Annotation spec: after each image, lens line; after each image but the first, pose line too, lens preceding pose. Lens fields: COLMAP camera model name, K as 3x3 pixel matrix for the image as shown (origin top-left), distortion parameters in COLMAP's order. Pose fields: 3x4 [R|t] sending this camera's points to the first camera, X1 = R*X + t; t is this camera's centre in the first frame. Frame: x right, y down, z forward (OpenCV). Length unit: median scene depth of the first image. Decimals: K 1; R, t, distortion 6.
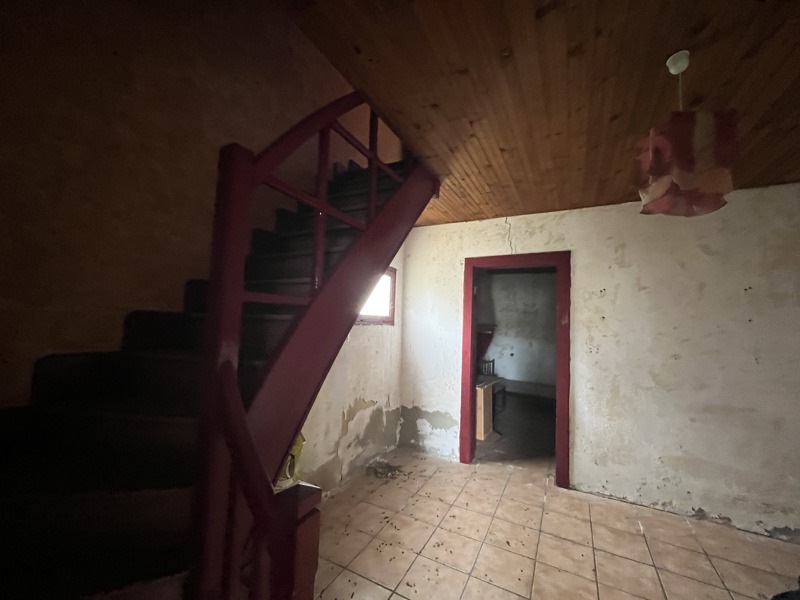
lens RADIAL K [[324.0, 0, 401.6], [0, 324.0, 300.5], [0, 0, 1]] dist [0.000523, -0.000122]
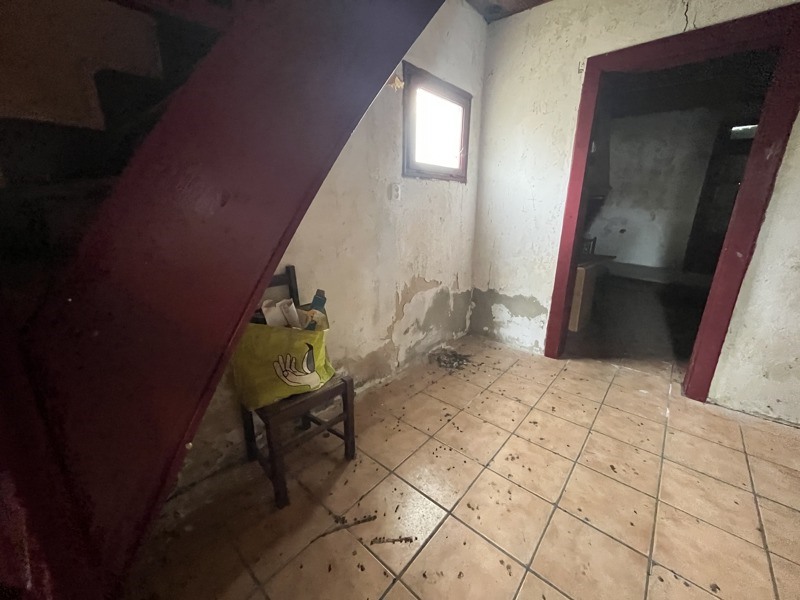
lens RADIAL K [[324.0, 0, 400.1], [0, 324.0, 301.7], [0, 0, 1]] dist [0.000523, -0.000122]
pose [[0.972188, 0.034818, -0.231600, 0.014179], [0.046796, 0.940067, 0.337763, 0.098075], [0.229480, -0.339207, 0.912293, 0.272510]]
